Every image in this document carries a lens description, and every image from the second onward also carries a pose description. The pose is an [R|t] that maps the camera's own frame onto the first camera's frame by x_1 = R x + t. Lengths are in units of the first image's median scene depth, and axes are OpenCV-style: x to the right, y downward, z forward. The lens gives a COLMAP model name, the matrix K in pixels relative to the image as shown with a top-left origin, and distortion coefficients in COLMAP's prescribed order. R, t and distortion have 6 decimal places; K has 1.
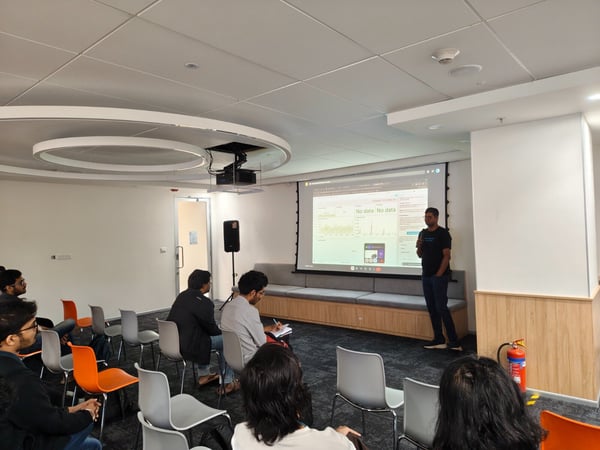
lens RADIAL K [[419.3, 0, 300.9], [0, 419.3, 219.4], [0, 0, 1]] dist [0.030557, -0.031579]
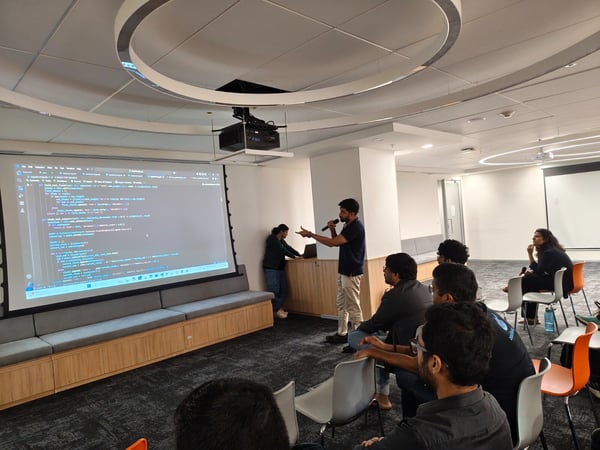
lens RADIAL K [[419.3, 0, 300.9], [0, 419.3, 226.4], [0, 0, 1]] dist [0.030557, -0.031579]
pose [[0.097566, 0.012348, 0.995152, -0.693754], [0.050591, 0.998569, -0.017351, 0.048607], [-0.993942, 0.052038, 0.096802, 0.736238]]
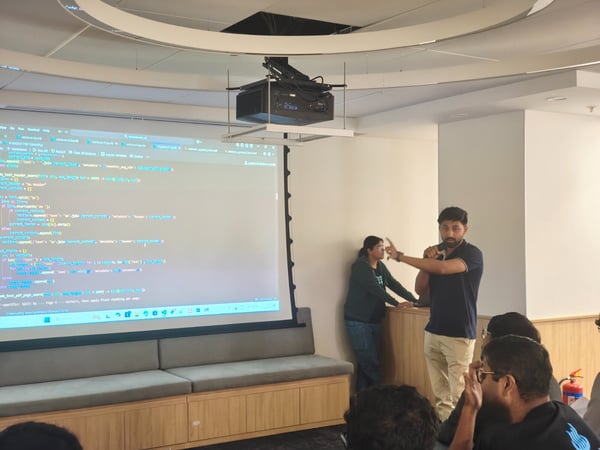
lens RADIAL K [[822.6, 0, 301.8], [0, 822.6, 222.9], [0, 0, 1]] dist [0.086892, 0.000000]
pose [[0.314995, 0.039659, 0.948264, -0.774937], [-0.025484, 0.999120, -0.033320, 0.037627], [-0.948751, -0.013669, 0.315728, 0.623682]]
